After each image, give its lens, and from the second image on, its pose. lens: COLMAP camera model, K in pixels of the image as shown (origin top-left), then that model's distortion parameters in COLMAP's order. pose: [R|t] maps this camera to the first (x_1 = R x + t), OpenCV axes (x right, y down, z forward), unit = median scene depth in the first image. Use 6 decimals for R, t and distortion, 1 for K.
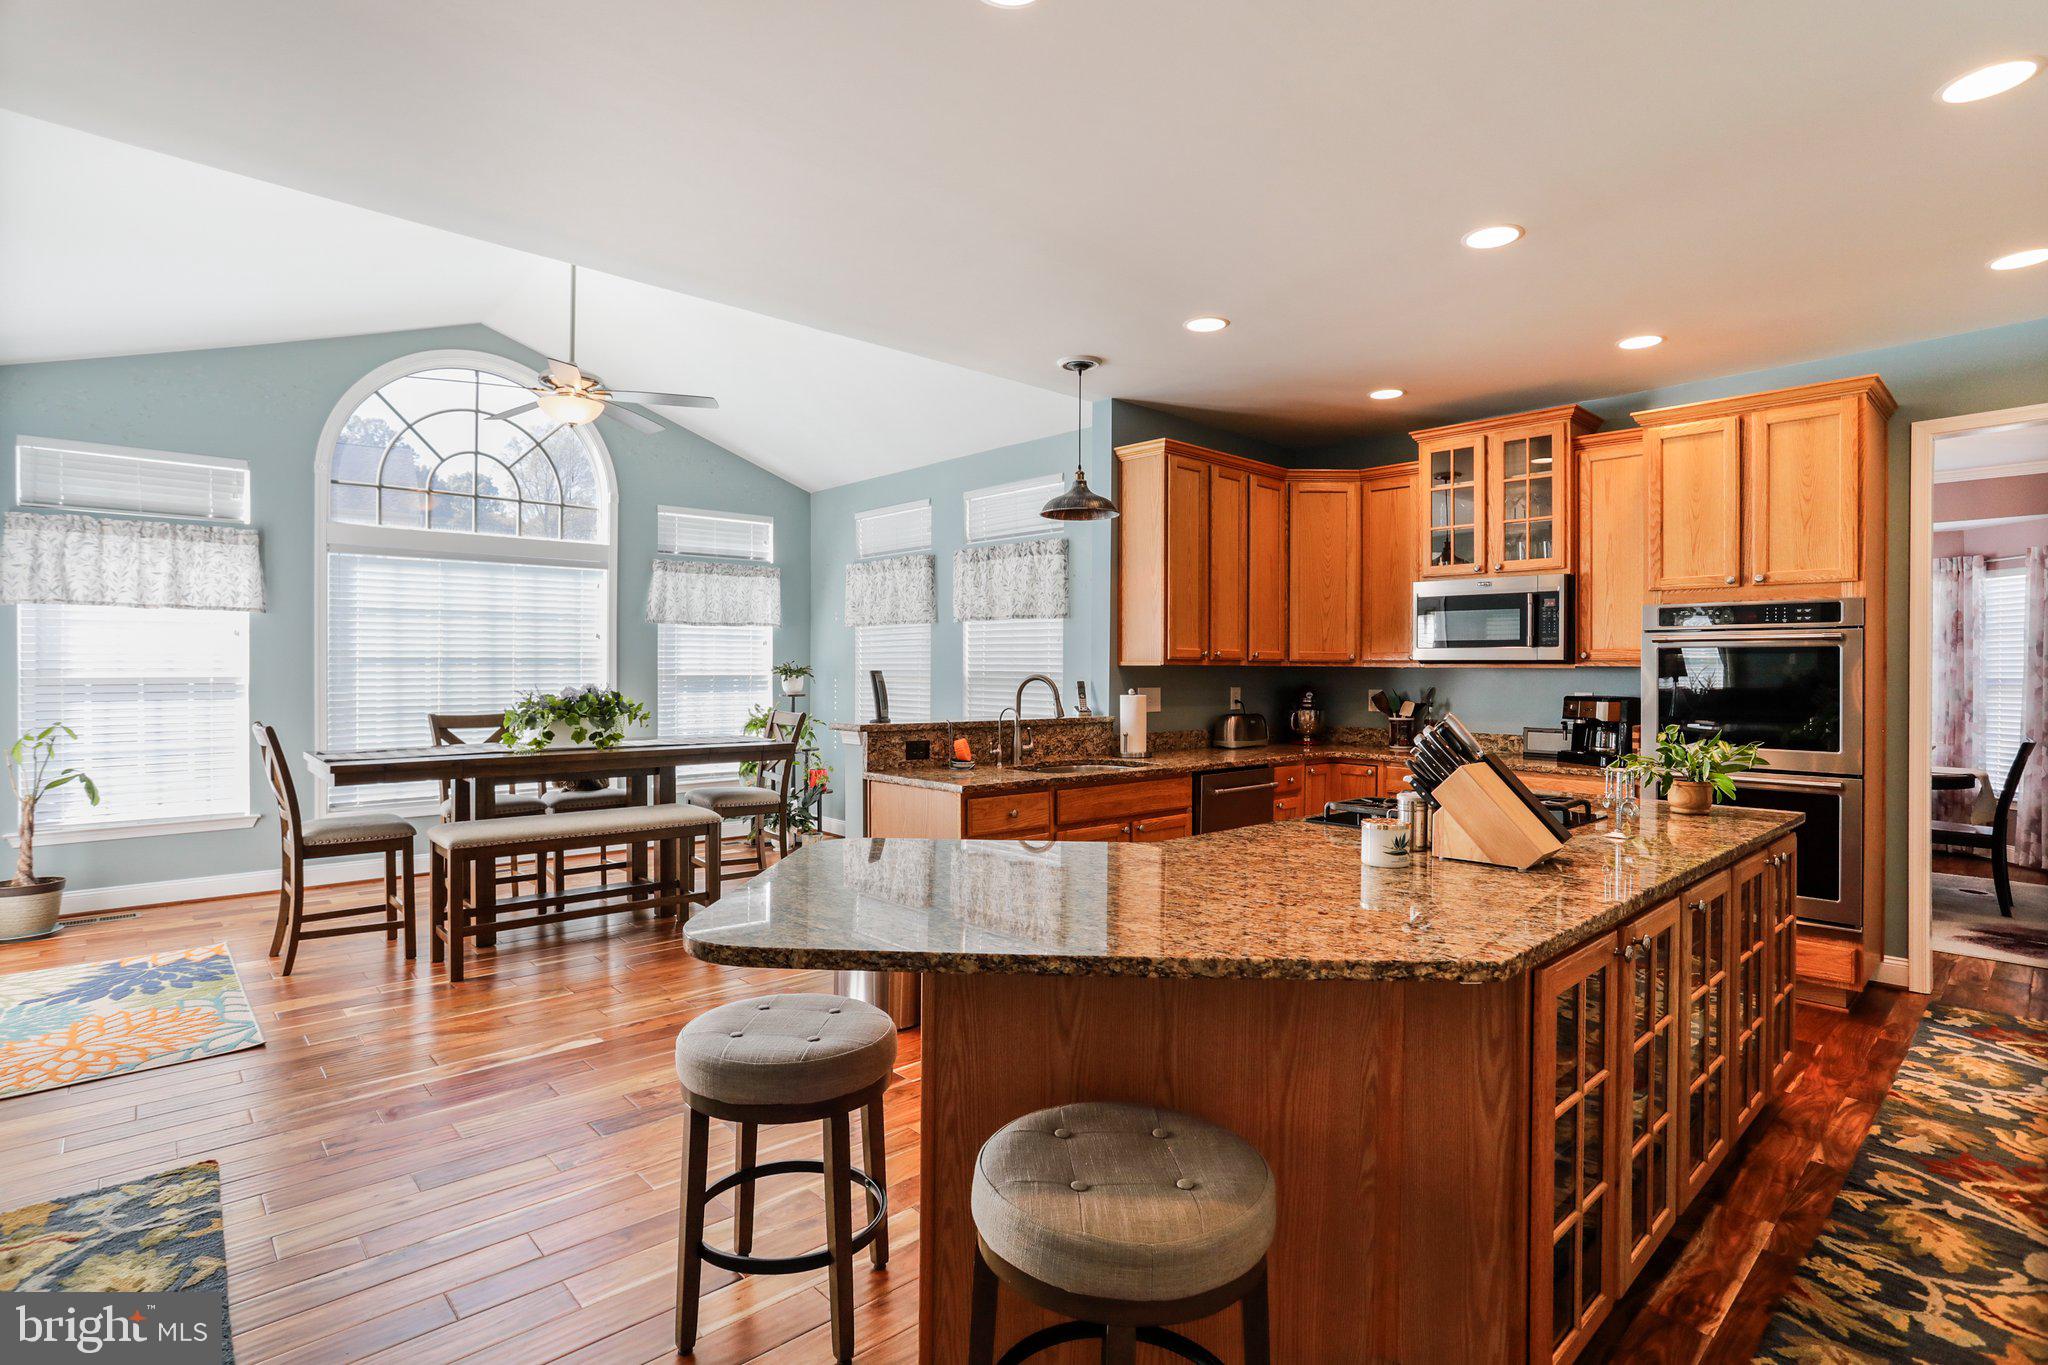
lens RADIAL K [[997.3, 0, 1013.7], [0, 997.3, 673.1], [0, 0, 1]] dist [-0.032499, 0.013879]
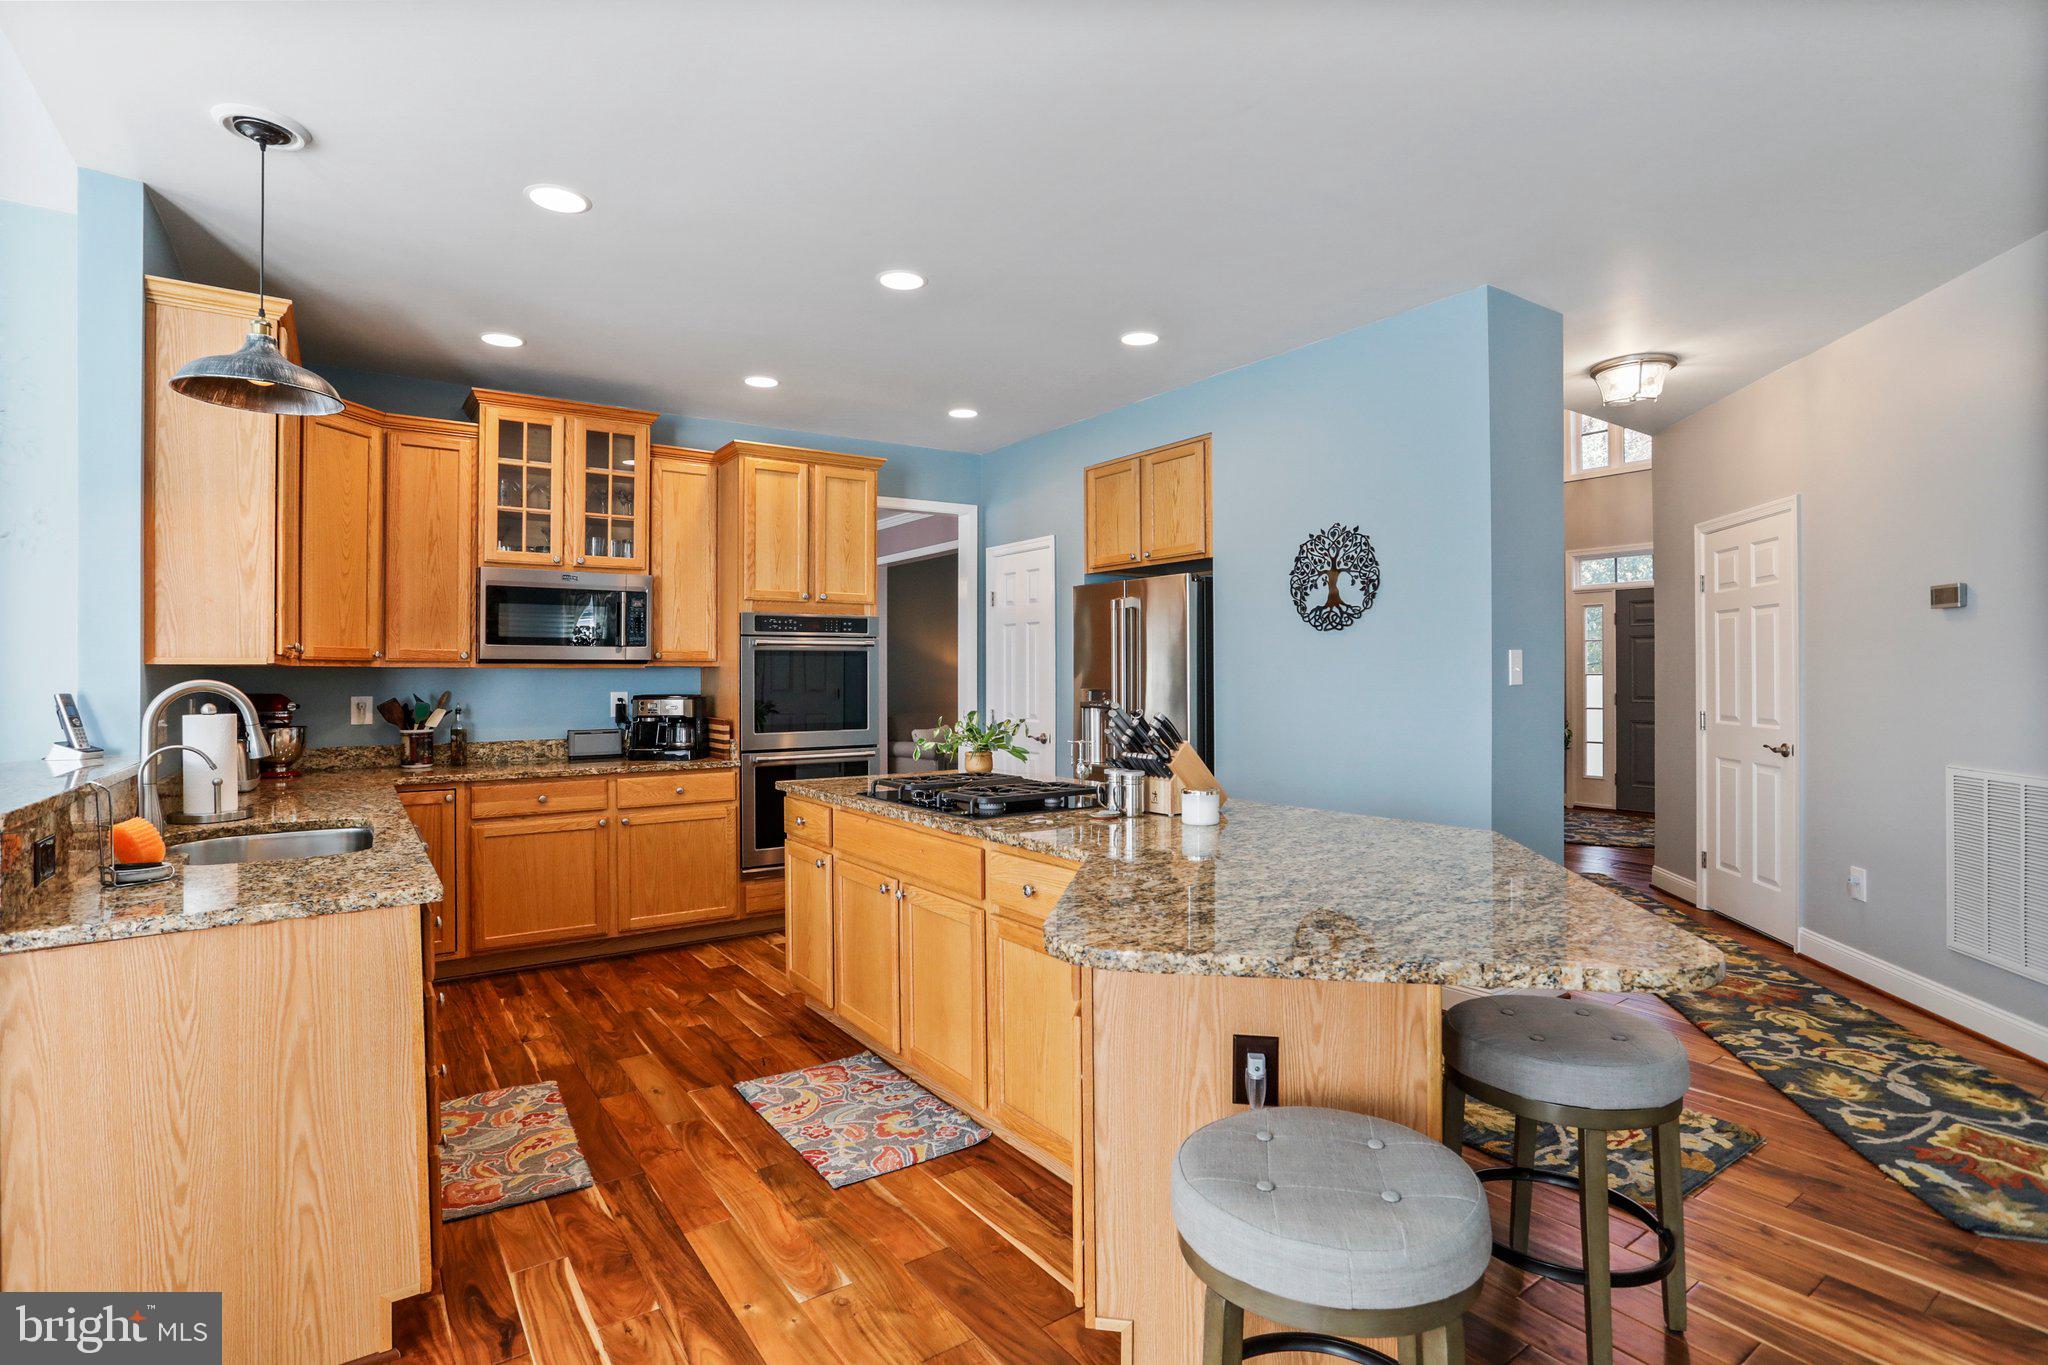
lens RADIAL K [[997.3, 0, 1019.4], [0, 997.3, 668.3], [0, 0, 1]] dist [-0.032499, 0.013879]
pose [[0.130271, -0.001187, 0.991478, -0.370556], [0.009255, 0.999957, -0.000019, -0.000676], [-0.991435, 0.009179, 0.130276, 0.438890]]
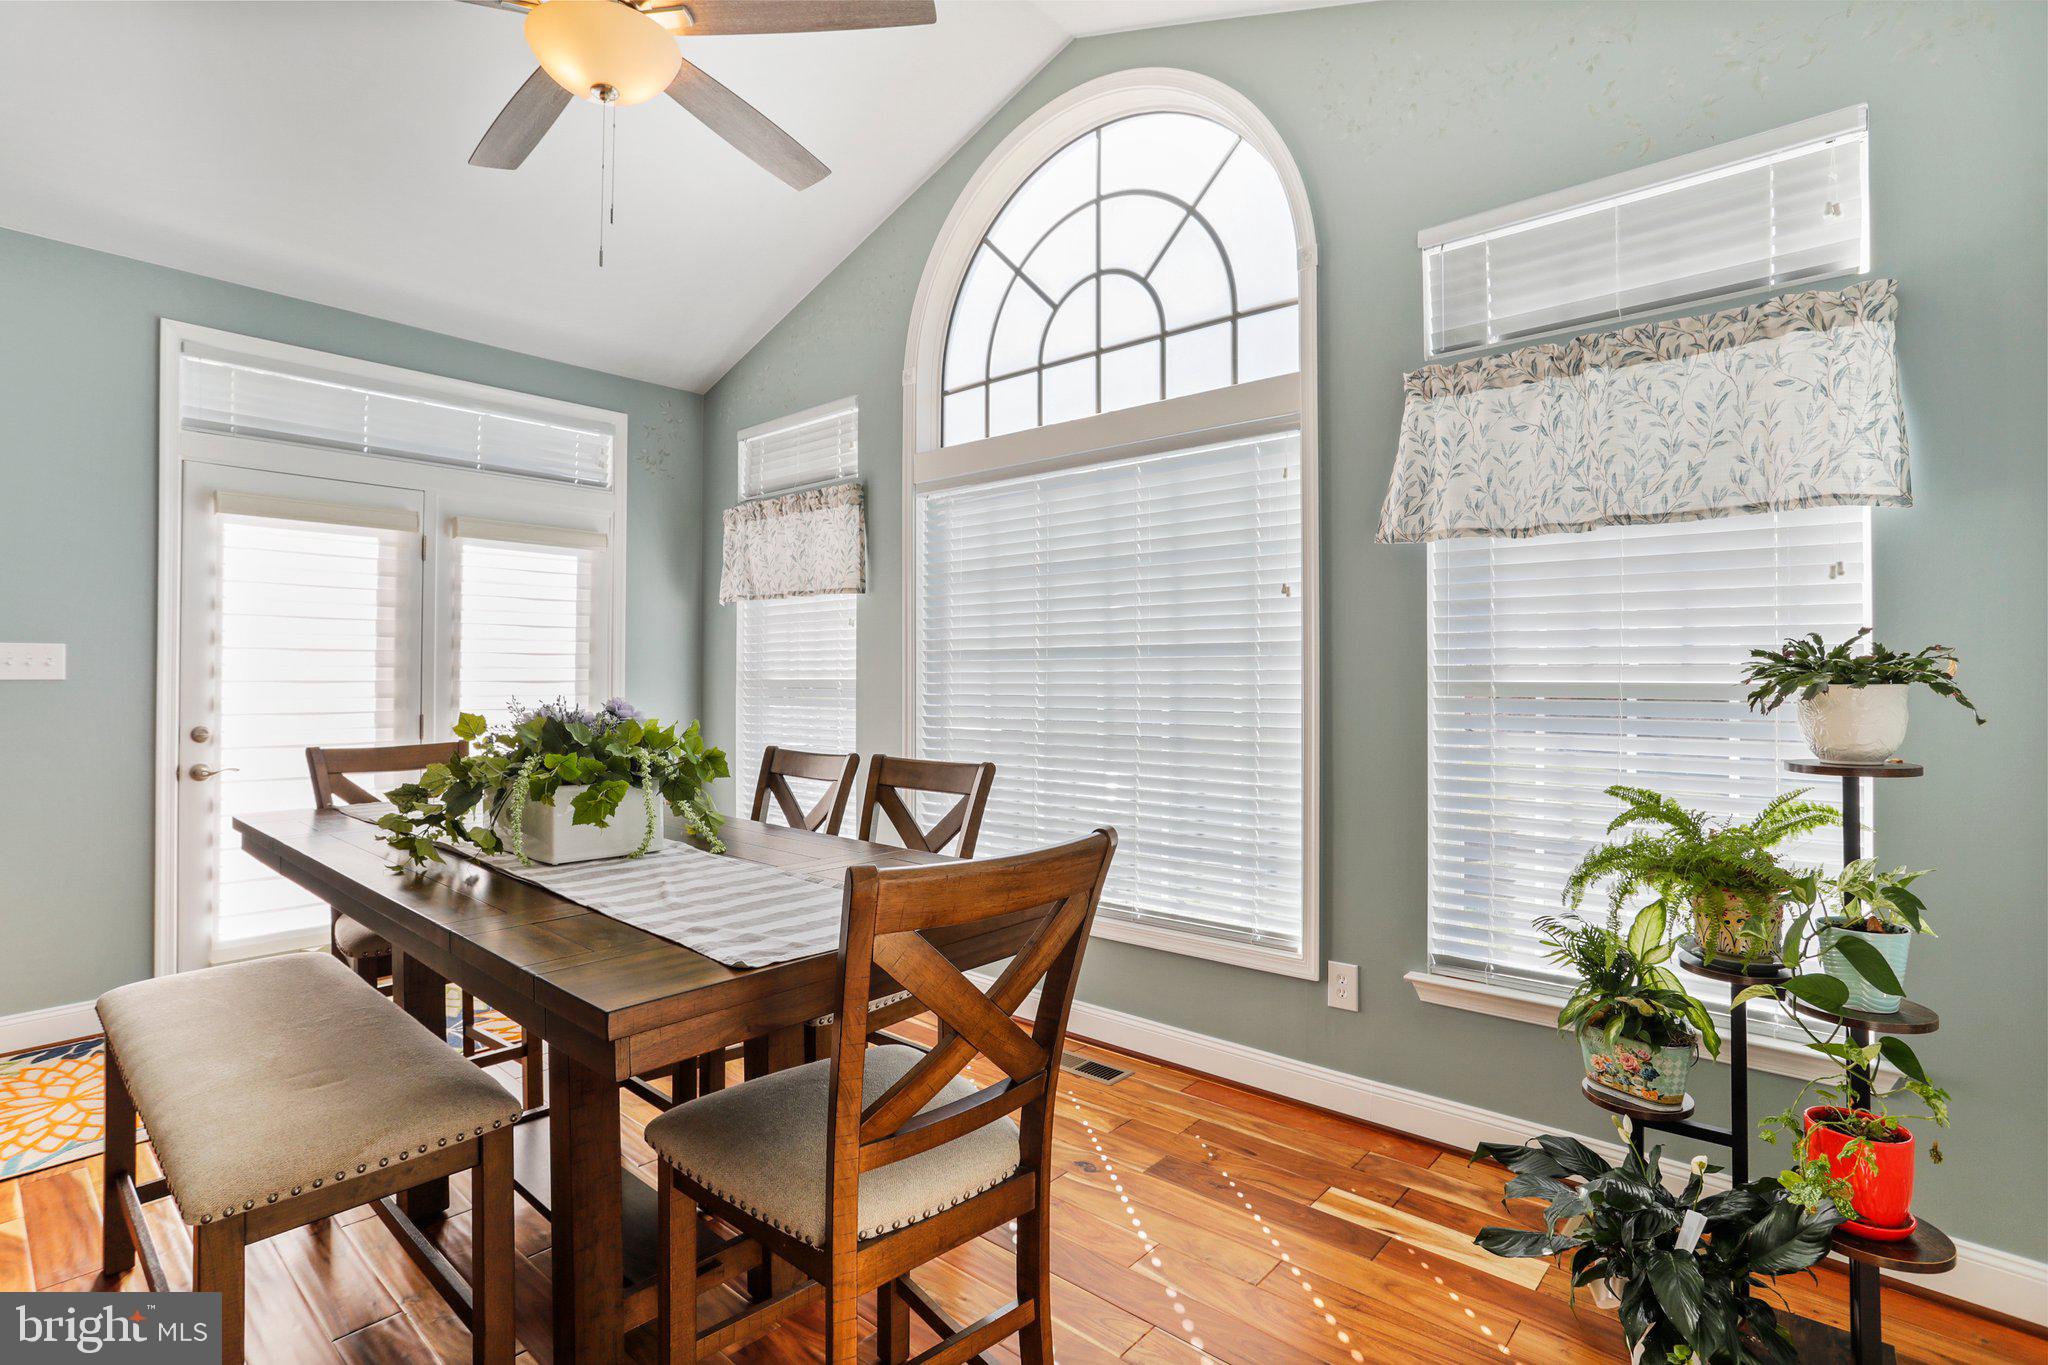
lens RADIAL K [[997.3, 0, 954.9], [0, 997.3, 656.0], [0, 0, 1]] dist [-0.032499, 0.013879]
pose [[0.098281, -0.017149, -0.995011, -0.008045], [-0.005522, 0.999827, -0.017777, -0.000226], [0.995143, 0.007242, 0.098169, 1.062208]]
